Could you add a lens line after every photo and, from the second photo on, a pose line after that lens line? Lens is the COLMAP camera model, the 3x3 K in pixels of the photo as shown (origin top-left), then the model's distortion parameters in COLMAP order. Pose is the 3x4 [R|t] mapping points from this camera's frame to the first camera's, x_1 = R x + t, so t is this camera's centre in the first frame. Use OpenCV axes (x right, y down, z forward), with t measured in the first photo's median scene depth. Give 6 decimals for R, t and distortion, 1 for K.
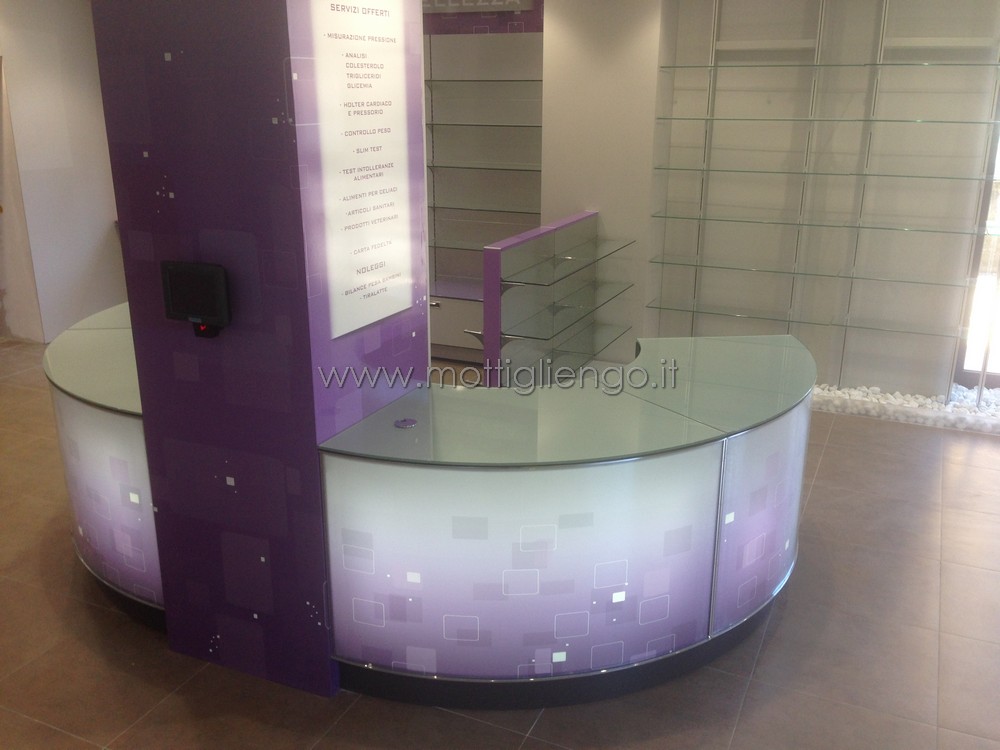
lens RADIAL K [[939.2, 0, 500.0], [0, 939.2, 375.0], [0, 0, 1]] dist [0.120371, -0.172390]
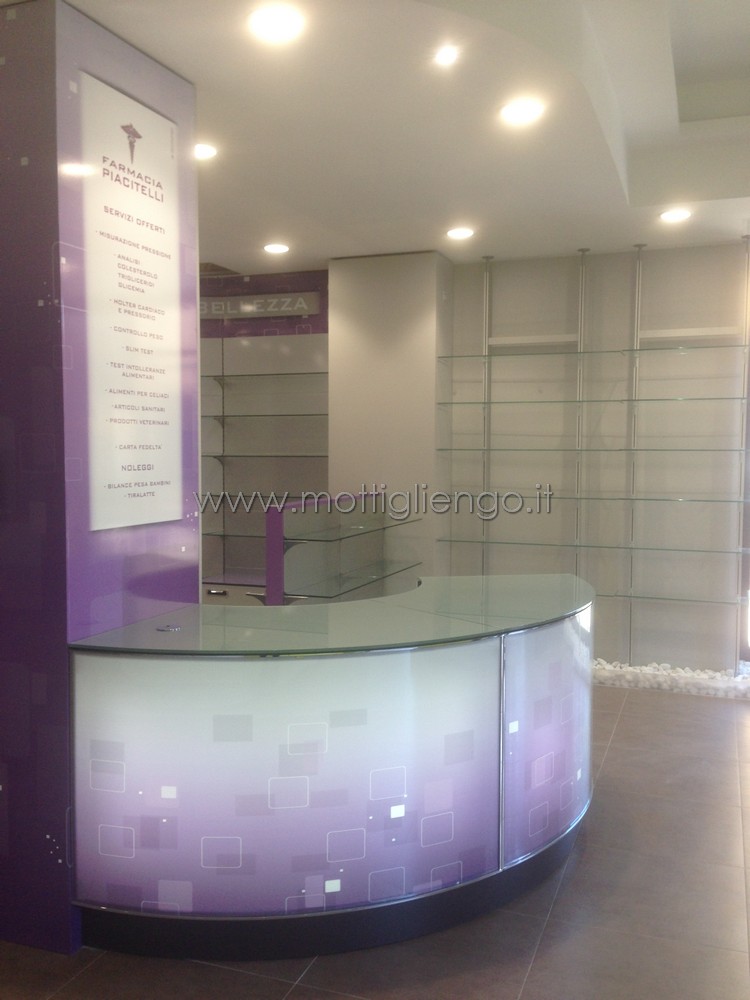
lens RADIAL K [[939.2, 0, 375.0], [0, 939.2, 500.0], [0, 0, 1]] dist [0.120371, -0.172390]
pose [[0.997217, -0.001640, 0.074535, 0.034983], [0.019916, 0.969287, -0.245125, 0.162004], [-0.071844, 0.245928, 0.966622, 0.041804]]
